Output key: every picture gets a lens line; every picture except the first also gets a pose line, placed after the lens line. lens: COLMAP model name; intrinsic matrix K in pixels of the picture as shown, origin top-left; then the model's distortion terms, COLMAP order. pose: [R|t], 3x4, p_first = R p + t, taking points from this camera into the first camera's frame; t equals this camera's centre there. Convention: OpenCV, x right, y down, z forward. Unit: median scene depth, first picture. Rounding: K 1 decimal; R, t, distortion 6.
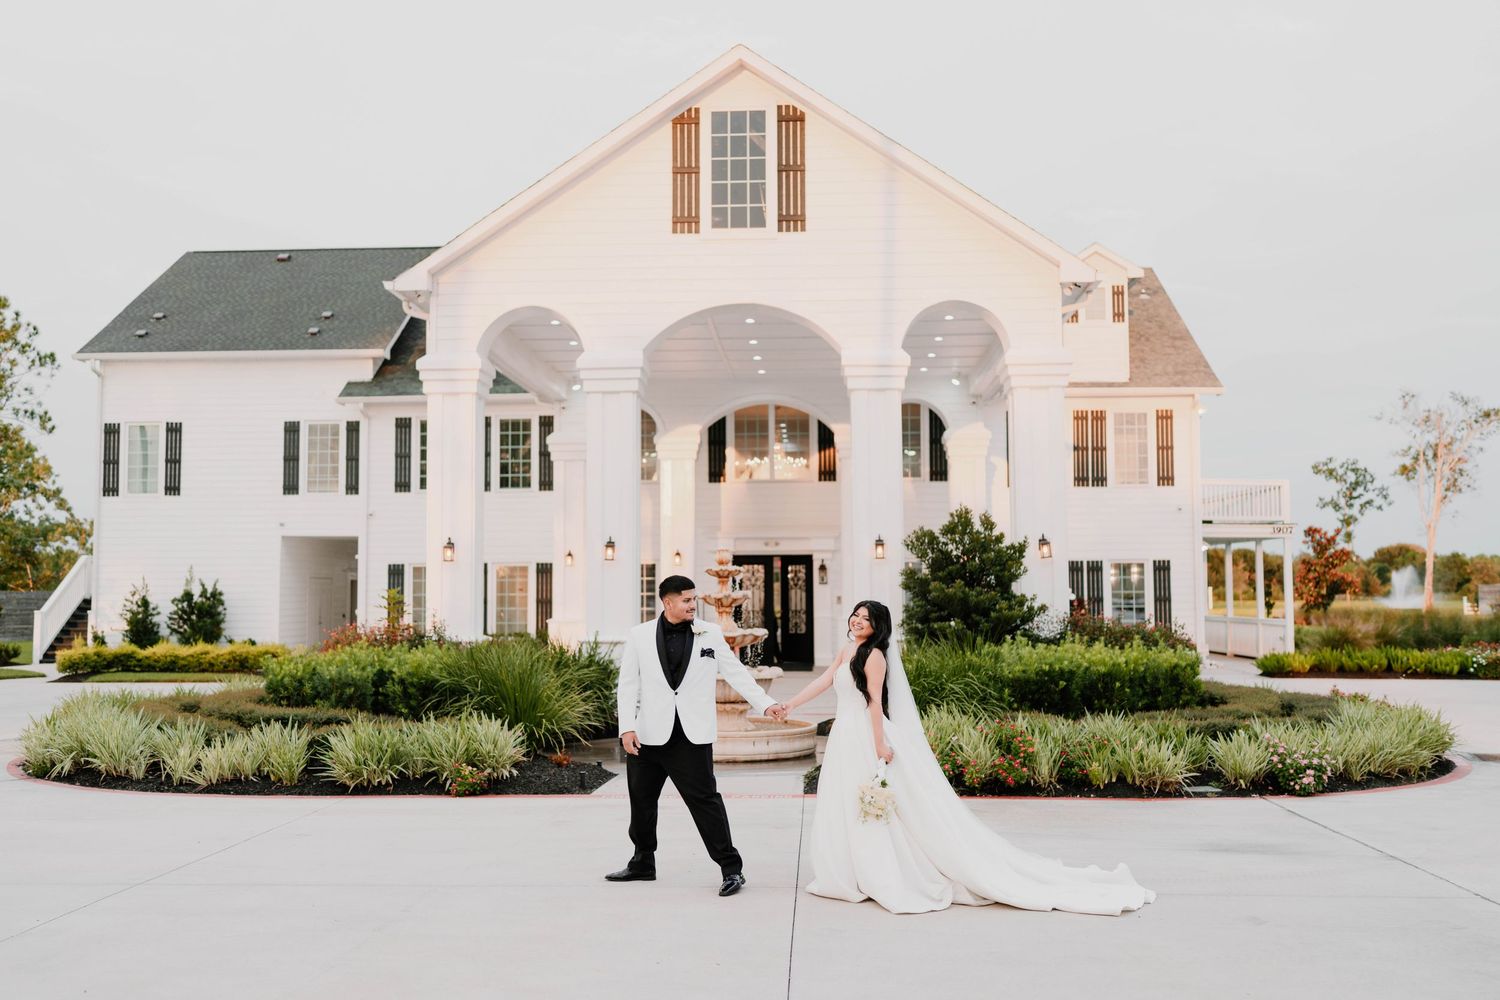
lens RADIAL K [[1635.2, 0, 750.0], [0, 1635.2, 500.0], [0, 0, 1]] dist [0.008936, -0.019650]
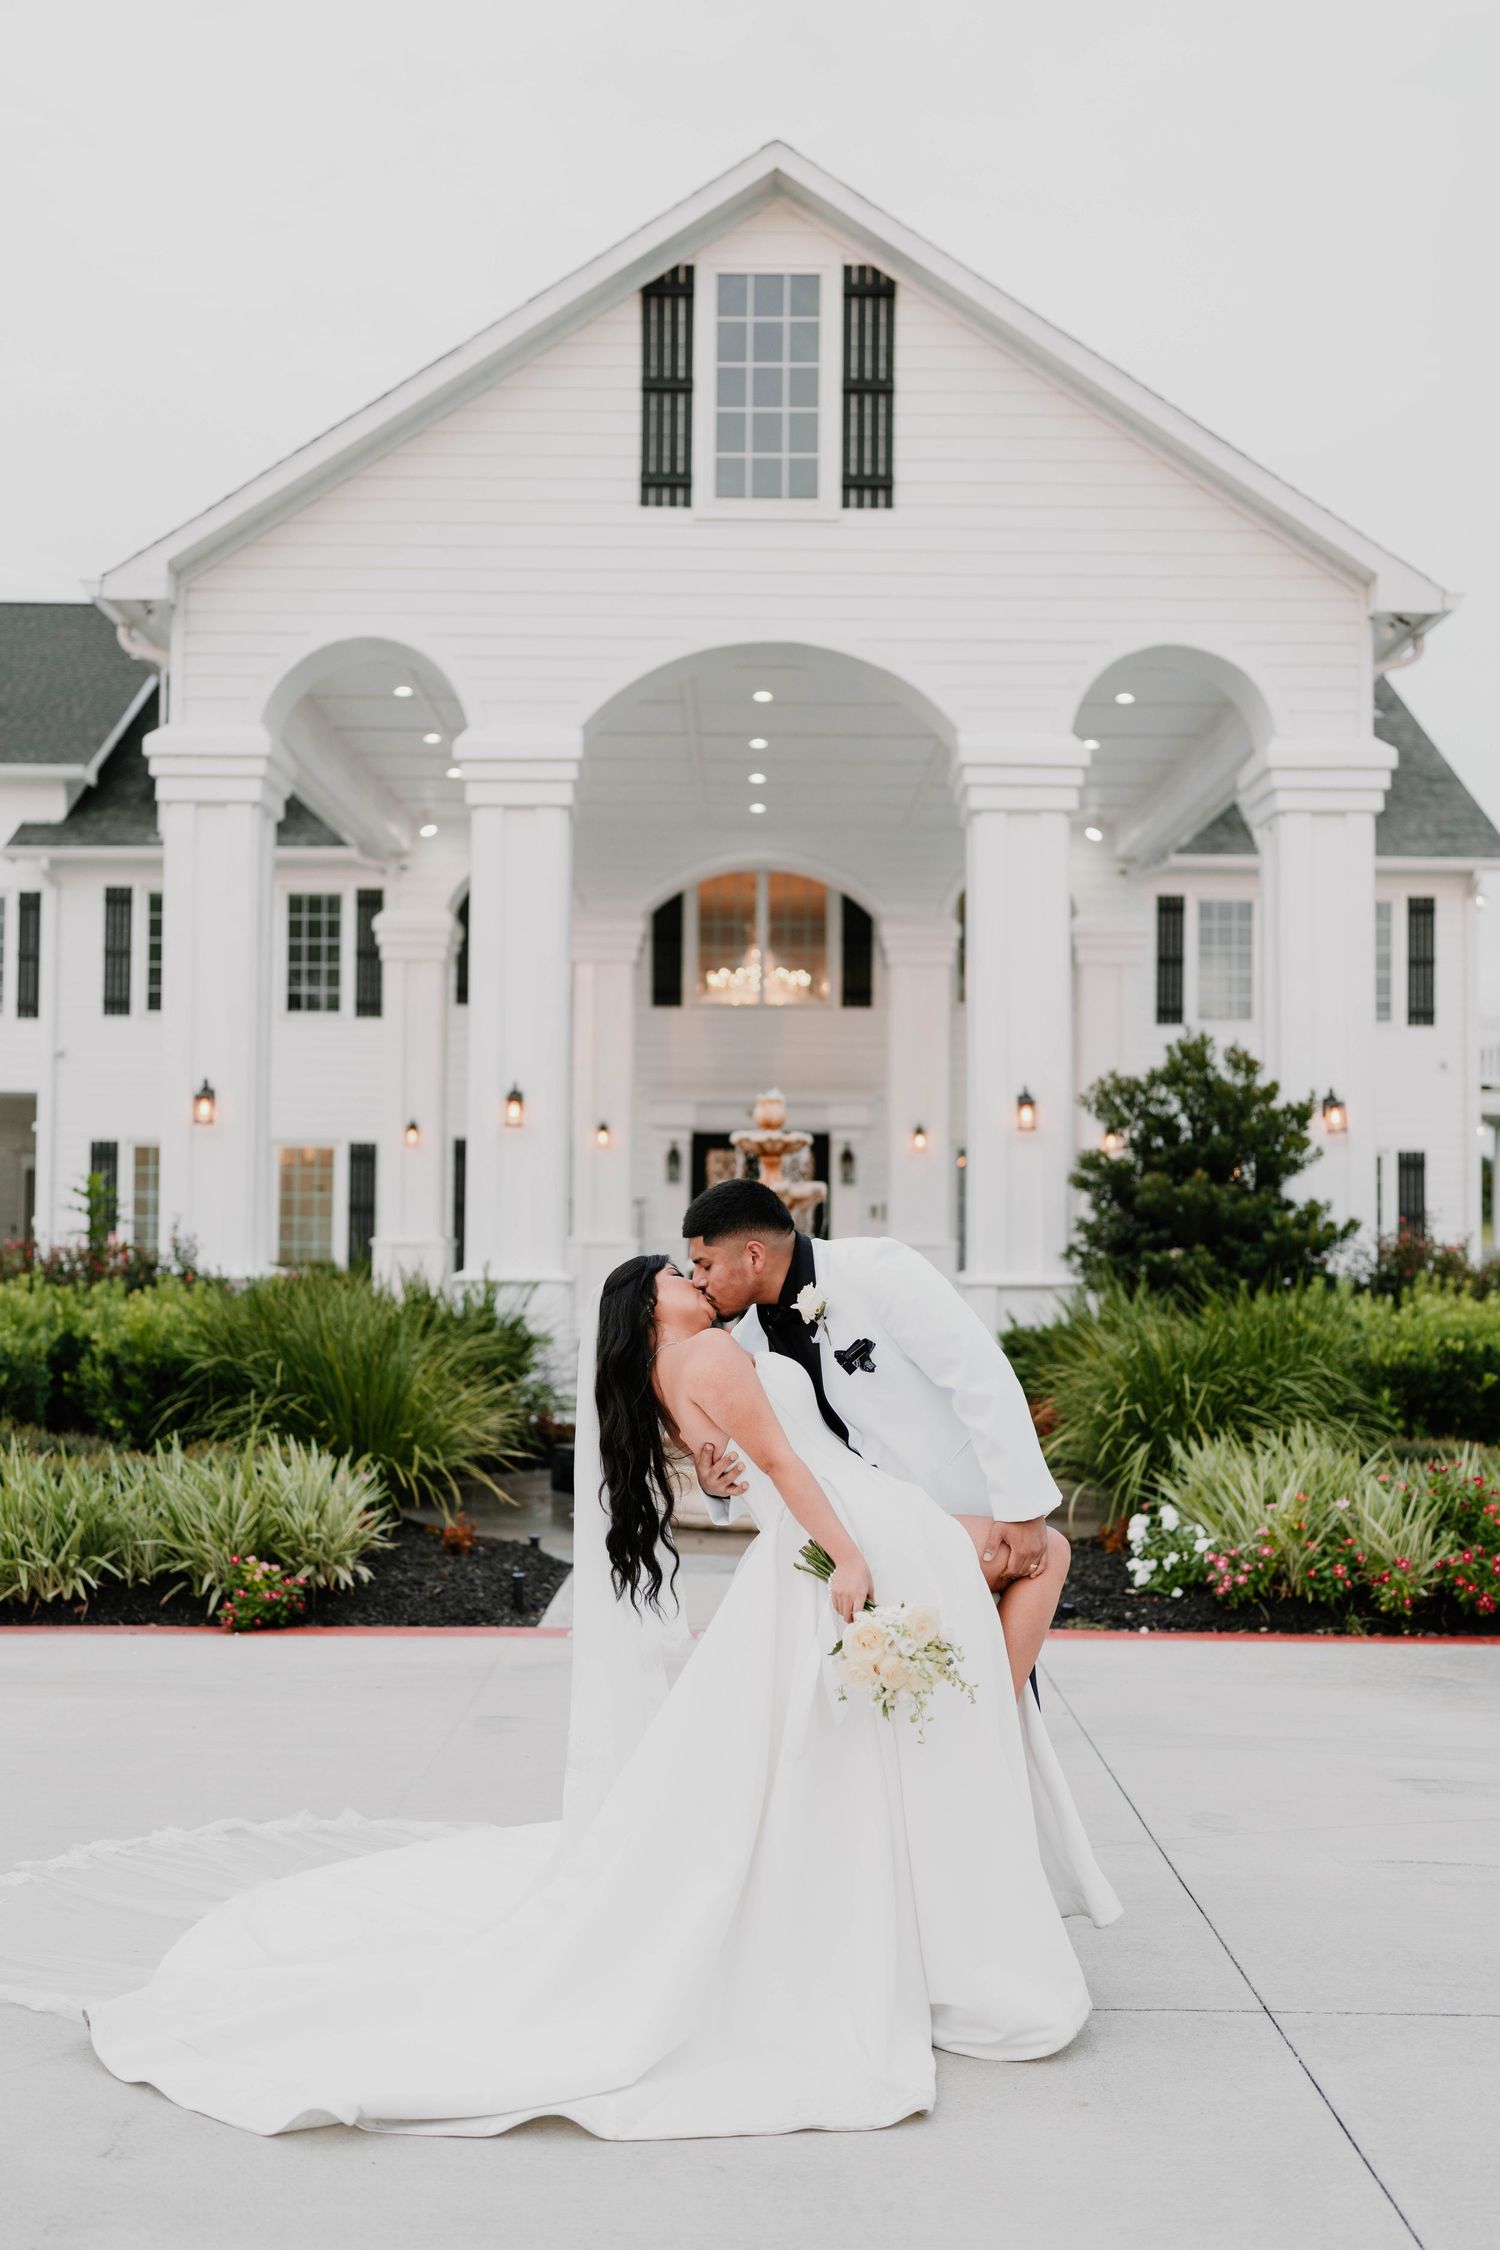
lens RADIAL K [[2452.8, 0, 781.9], [0, 2452.8, 1142.5], [0, 0, 1]] dist [0.008936, -0.019650]
pose [[0.998367, 0.013476, 0.055512, -0.043259], [-0.015180, 0.999423, 0.030388, 0.016792], [-0.055071, -0.031181, 0.997995, 0.206576]]
